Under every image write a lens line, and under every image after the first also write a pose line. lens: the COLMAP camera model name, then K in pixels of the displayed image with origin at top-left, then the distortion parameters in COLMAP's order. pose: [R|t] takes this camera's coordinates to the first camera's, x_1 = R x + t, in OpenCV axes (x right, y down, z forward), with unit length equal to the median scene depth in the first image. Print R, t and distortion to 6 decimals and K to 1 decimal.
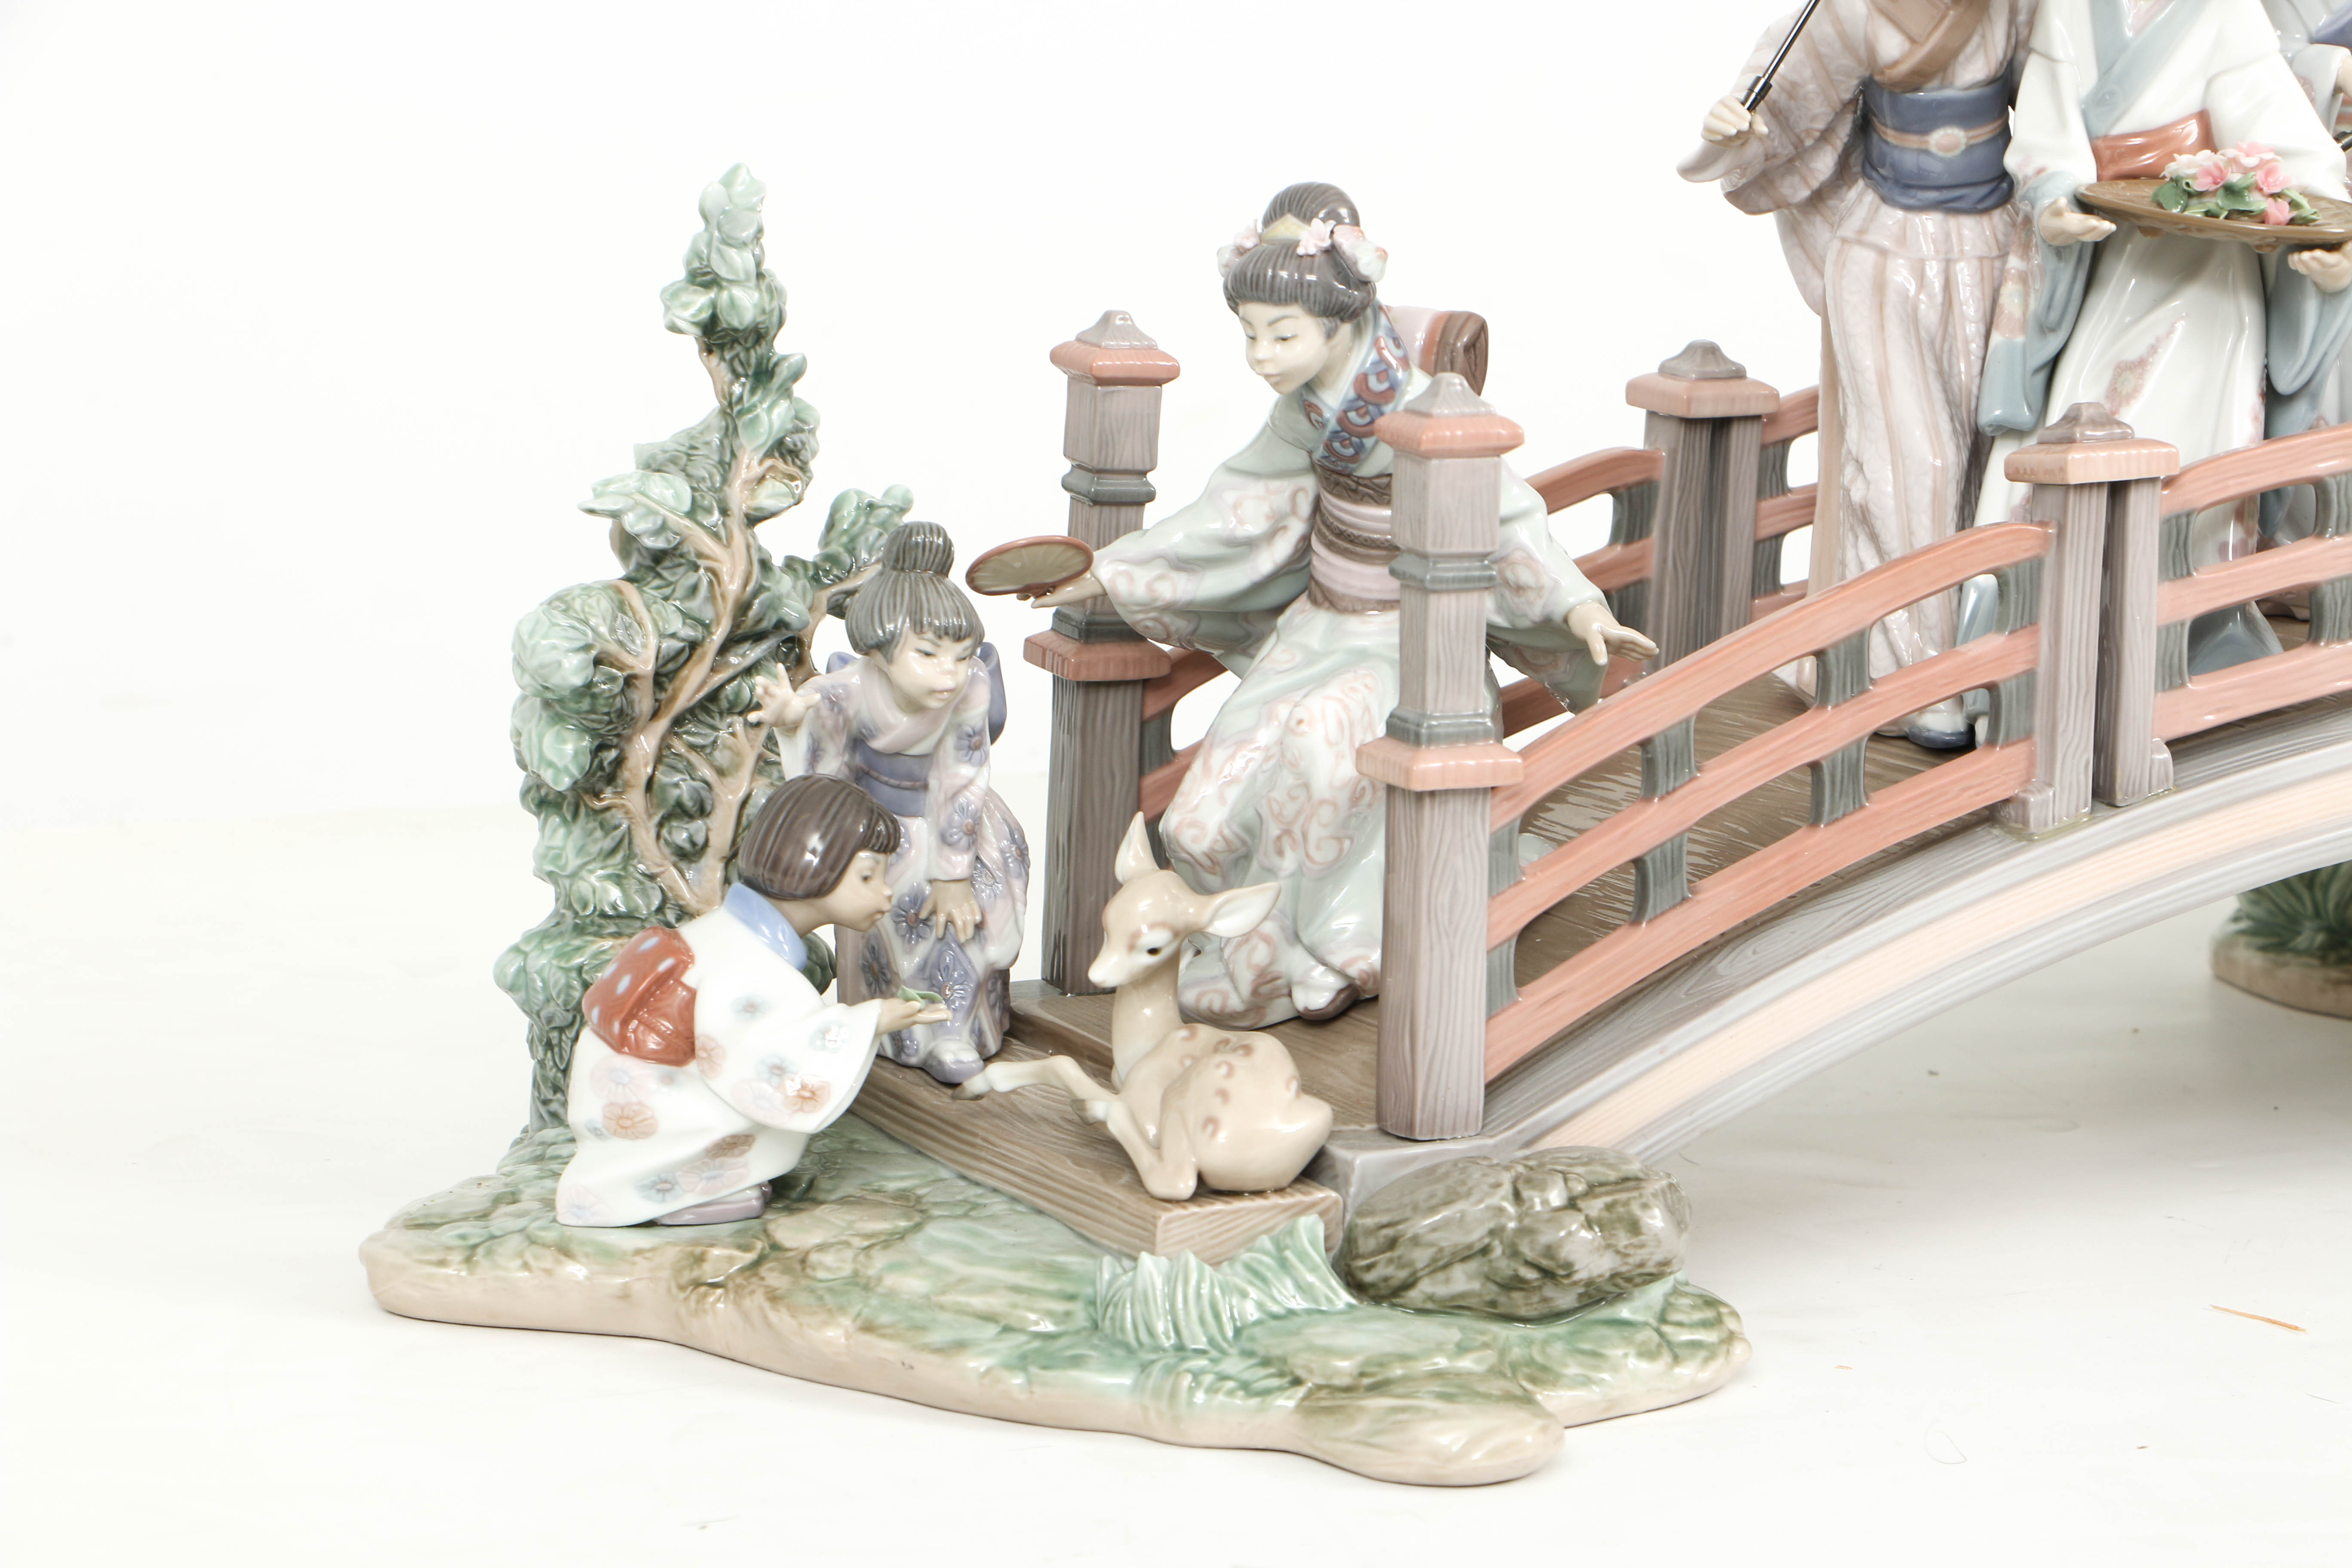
lens RADIAL K [[5995.6, 0, 1176.0], [0, 5995.6, 784.0], [0, 0, 1]] dist [0.321004, 0.122052]
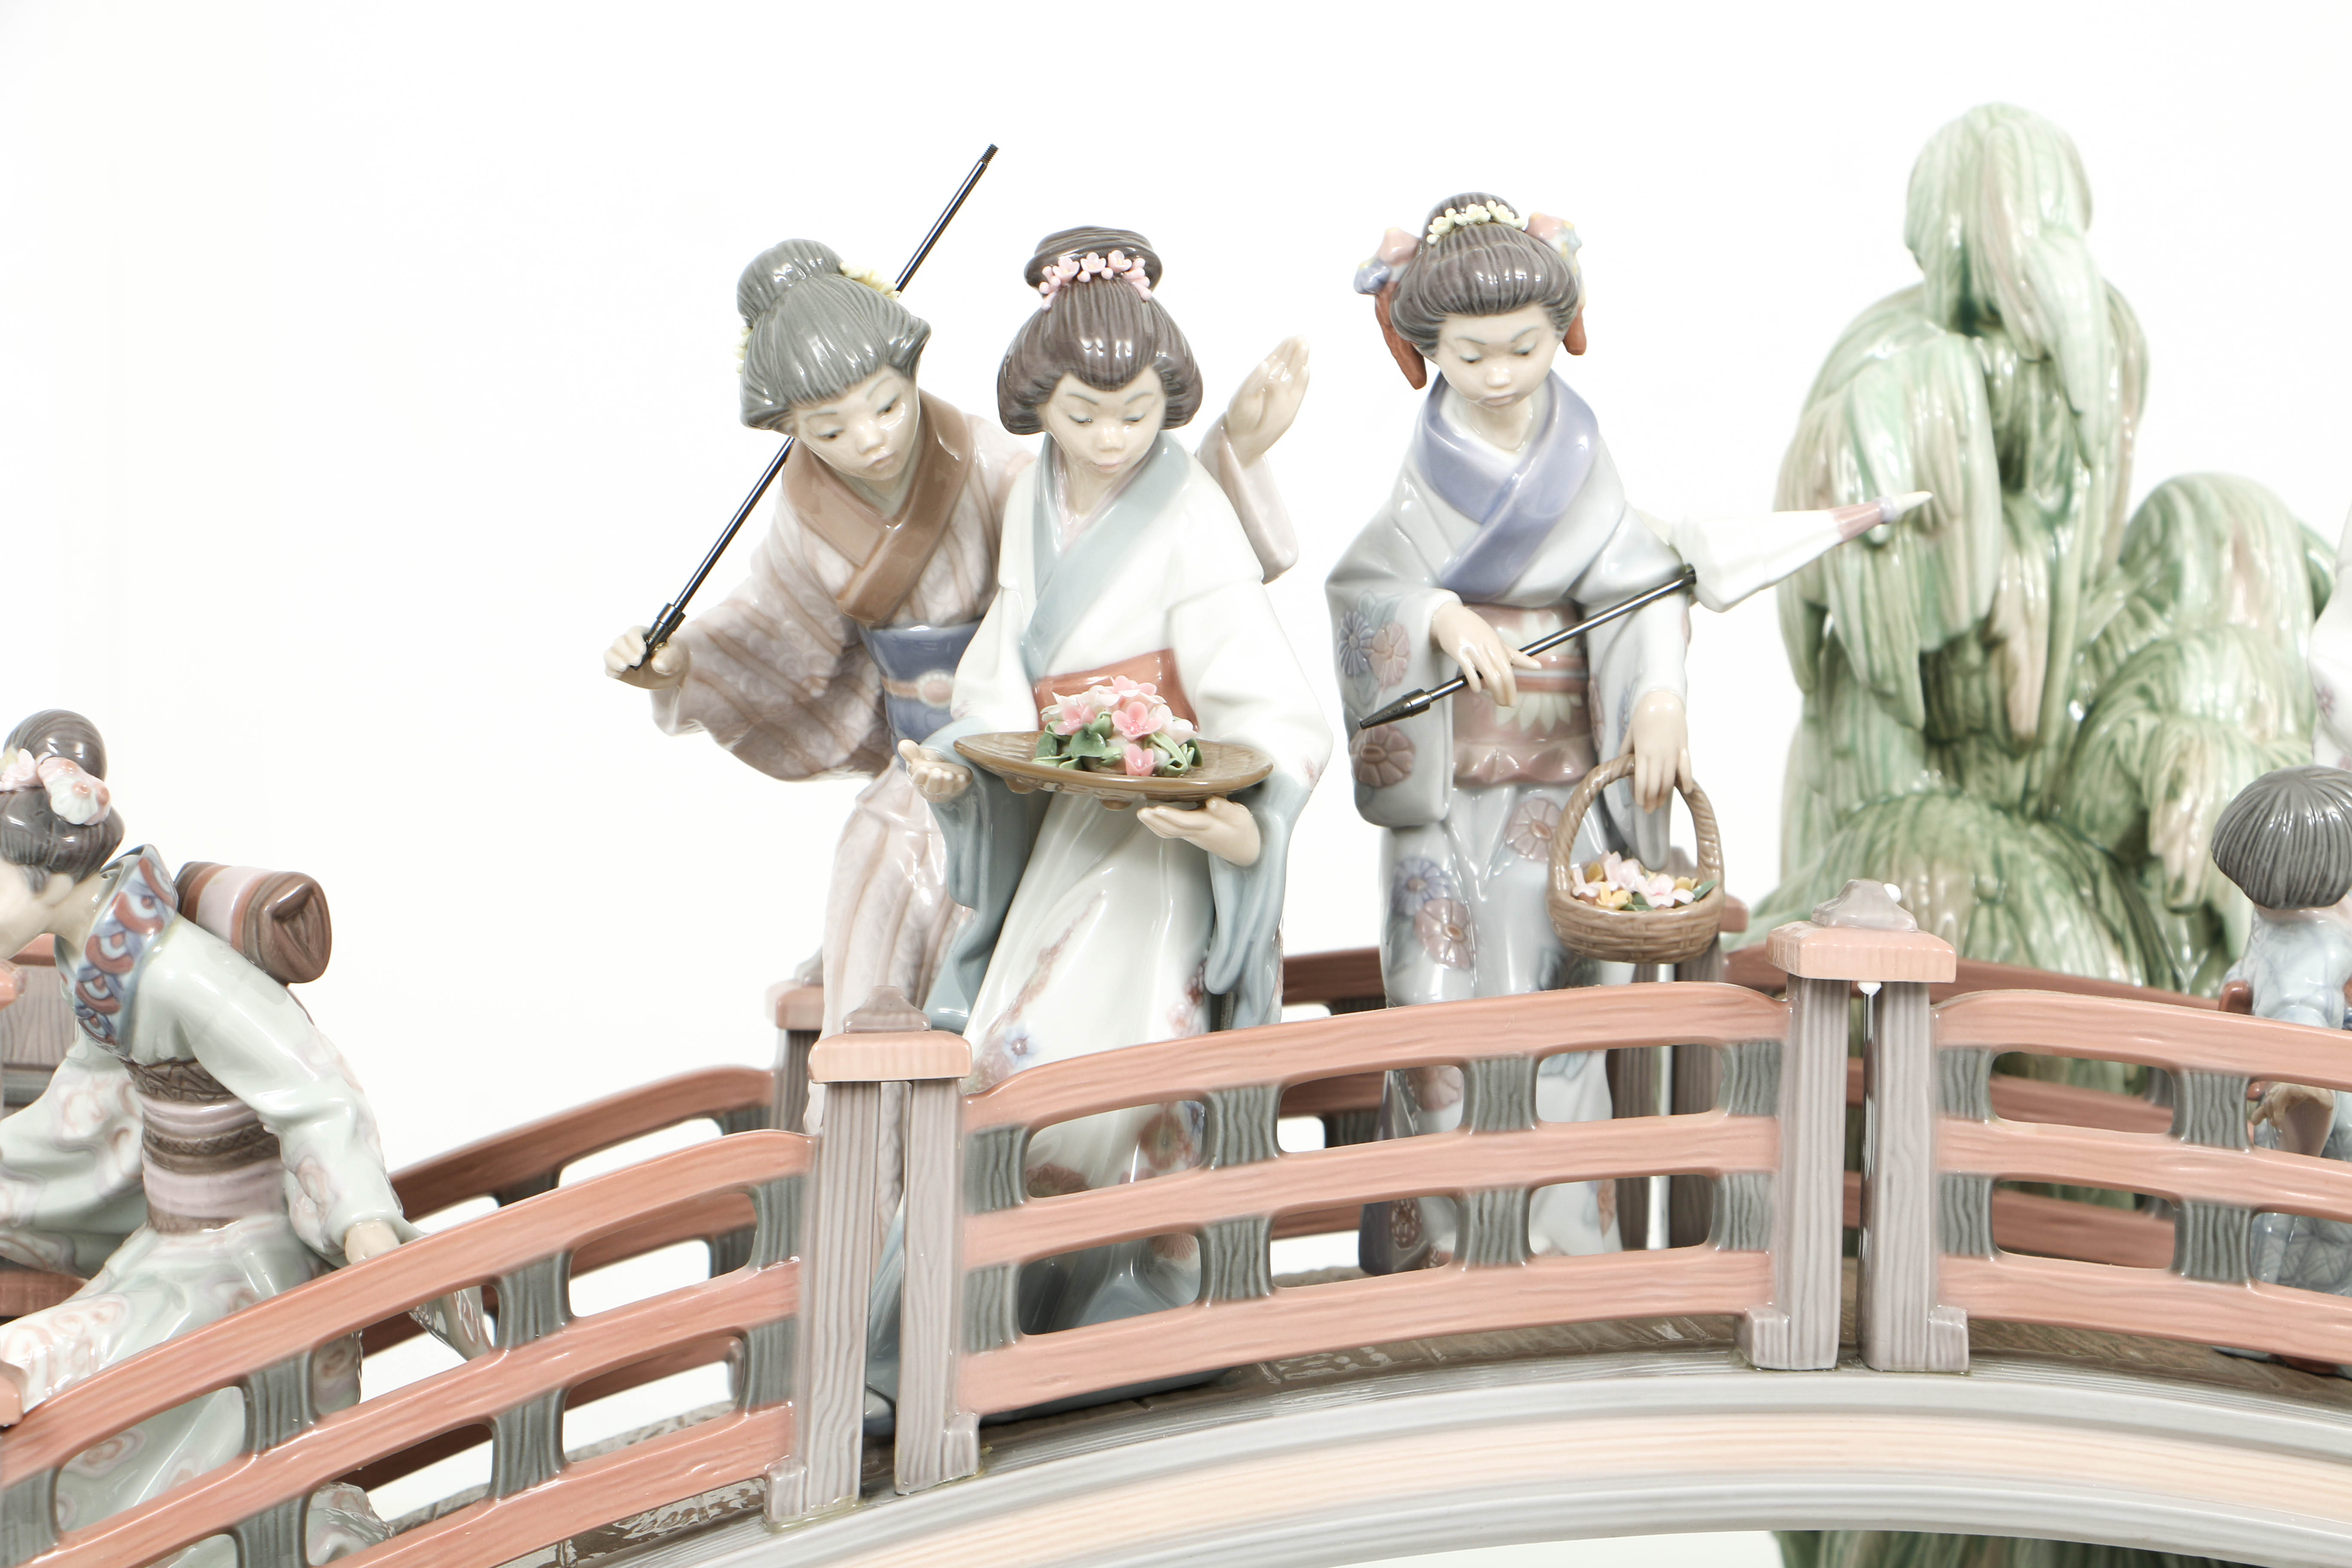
lens RADIAL K [[5995.6, 0, 1176.0], [0, 5995.6, 784.0], [0, 0, 1]] dist [0.321004, 0.122052]
pose [[0.951584, 0.008880, -0.307260, 0.420983], [-0.052322, 0.989675, -0.133439, 0.014623], [0.302902, 0.143055, 0.942224, 0.245231]]
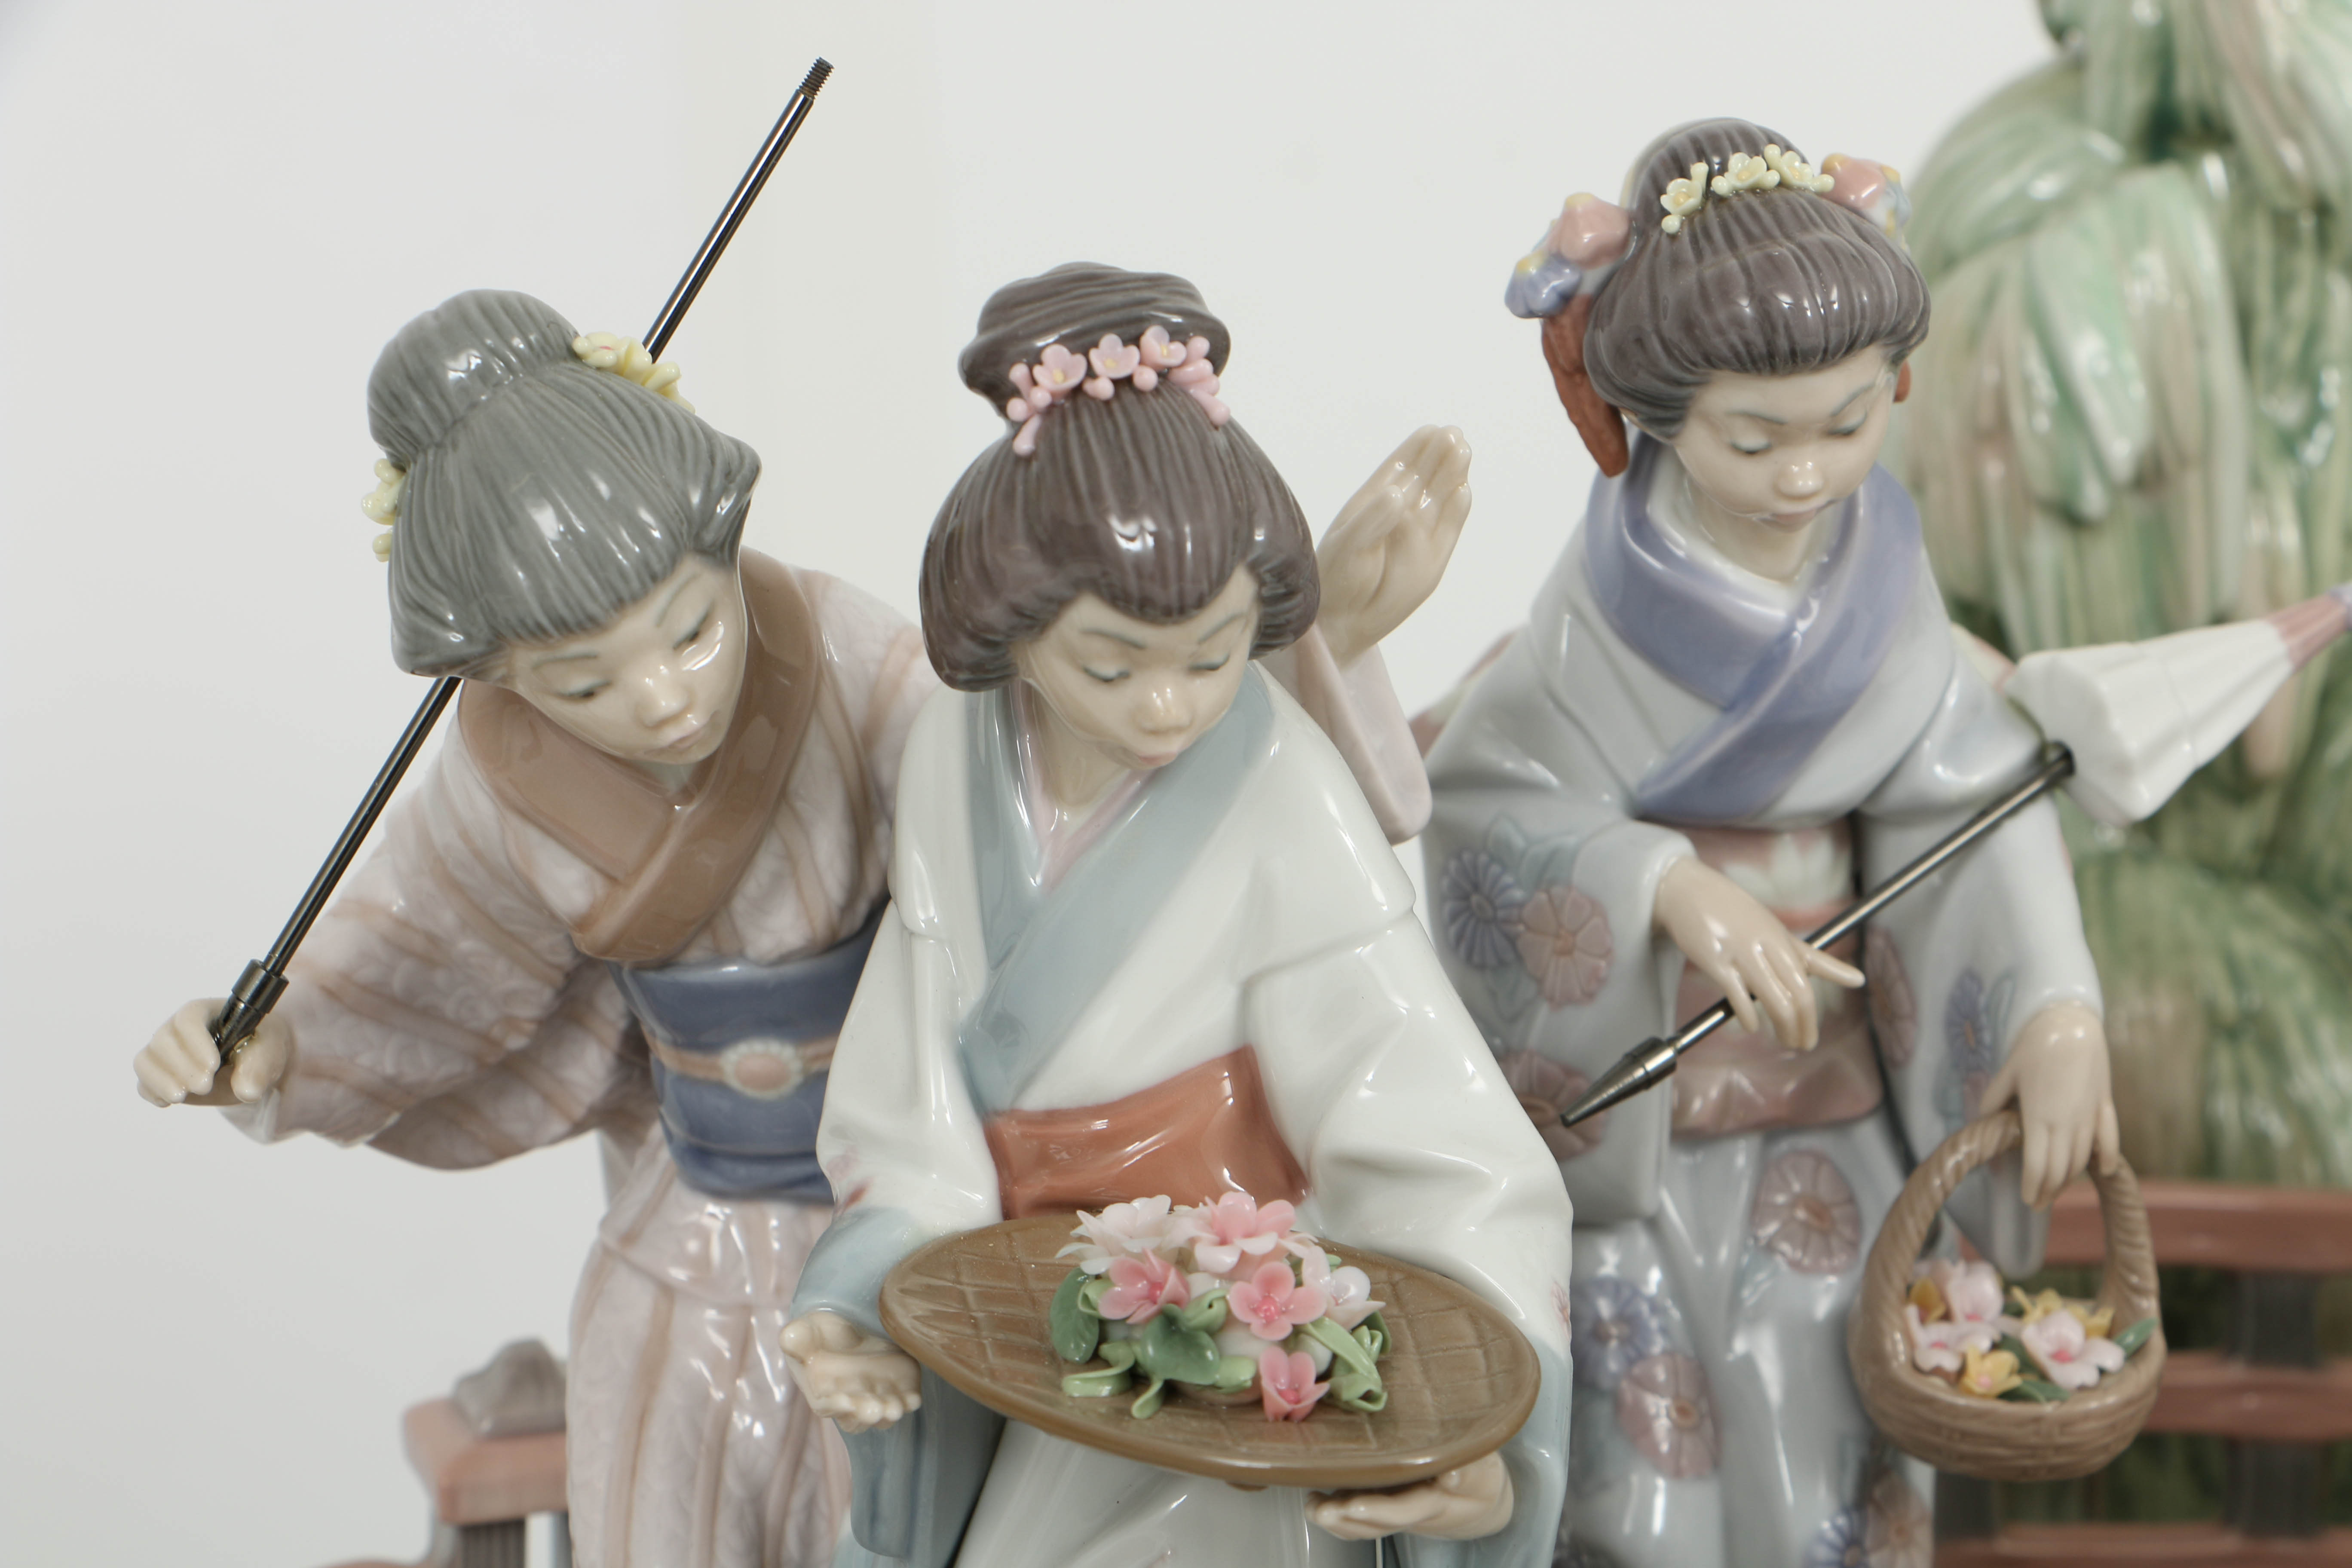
lens RADIAL K [[4924.5, 0, 1178.6], [0, 4924.5, 815.7], [0, 0, 1]] dist [0.041533, 0.628615]
pose [[0.988929, -0.004007, -0.148332, 0.217969], [0.007115, 0.999766, 0.020434, -0.135562], [0.148215, -0.021263, 0.988726, 0.659252]]
